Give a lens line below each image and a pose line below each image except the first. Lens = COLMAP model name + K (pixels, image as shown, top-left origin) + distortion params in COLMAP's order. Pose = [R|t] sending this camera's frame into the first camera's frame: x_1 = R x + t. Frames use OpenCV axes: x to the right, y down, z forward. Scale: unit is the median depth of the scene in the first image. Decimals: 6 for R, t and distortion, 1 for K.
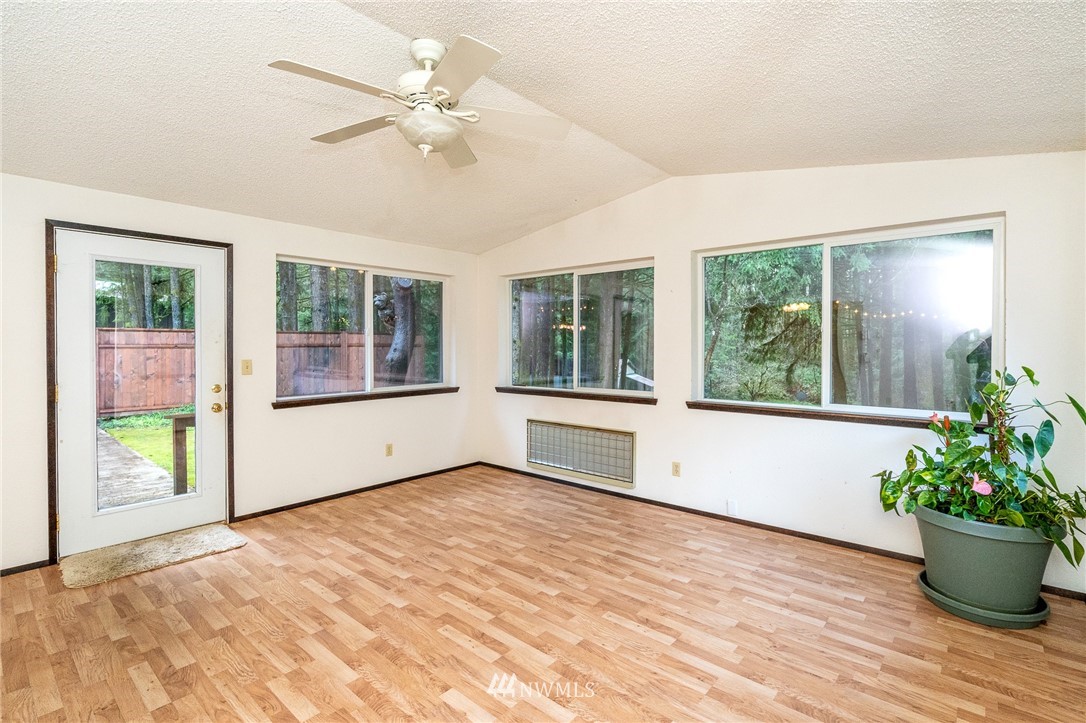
lens RADIAL K [[503.5, 0, 536.5], [0, 503.5, 349.9], [0, 0, 1]] dist [-0.002188, 0.001528]
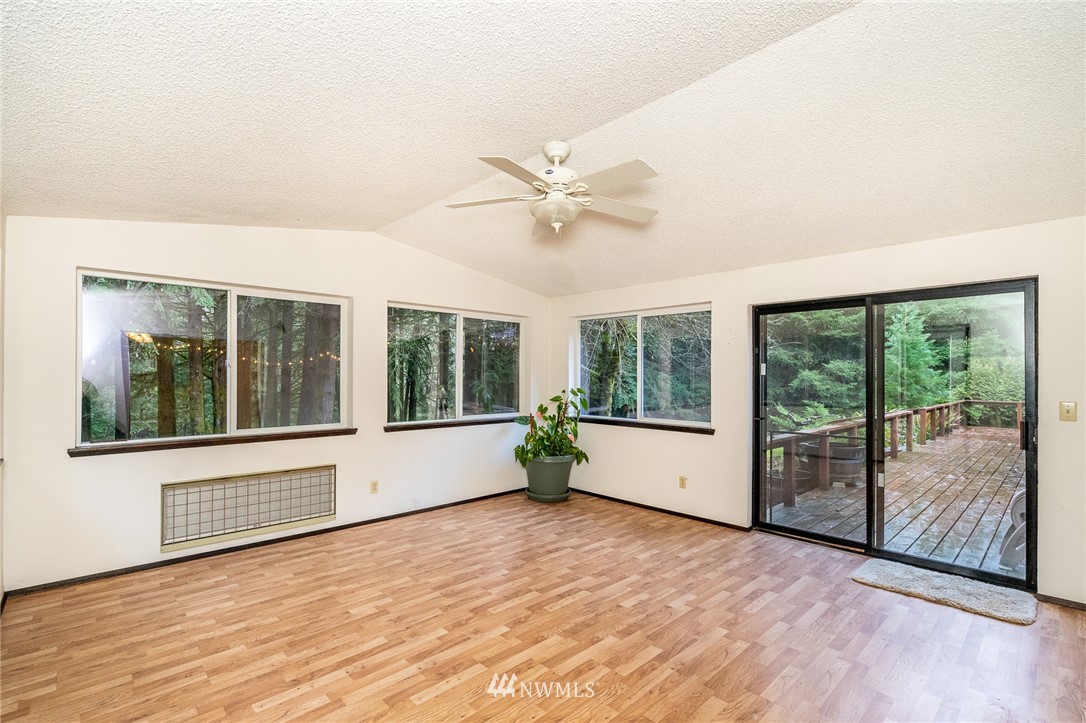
lens RADIAL K [[503.5, 0, 526.4], [0, 503.5, 377.6], [0, 0, 1]] dist [-0.002188, 0.001528]
pose [[0.110888, -0.001689, 0.993831, -1.191701], [0.003733, 0.999992, 0.001283, -0.019616], [-0.993826, 0.003568, 0.110894, 0.759875]]
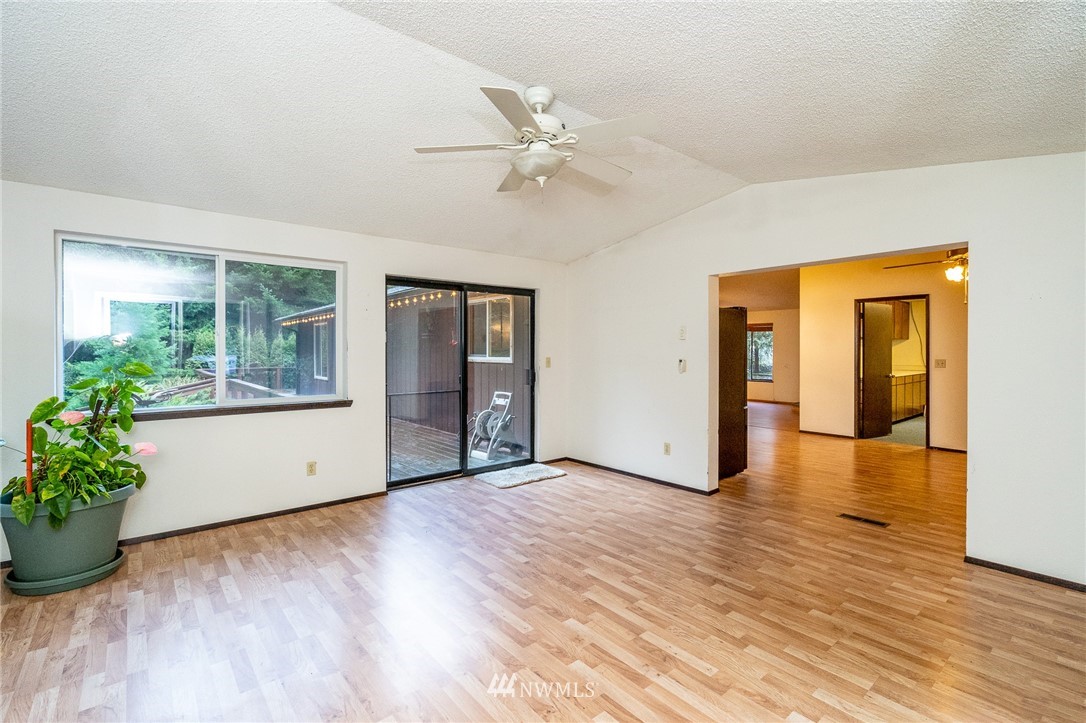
lens RADIAL K [[503.5, 0, 550.8], [0, 503.5, 357.4], [0, 0, 1]] dist [-0.002188, 0.001528]
pose [[-0.989862, -0.000595, 0.142032, -0.332986], [0.002622, 0.999744, 0.022464, -0.015319], [-0.142009, 0.022609, -0.989607, 1.763565]]
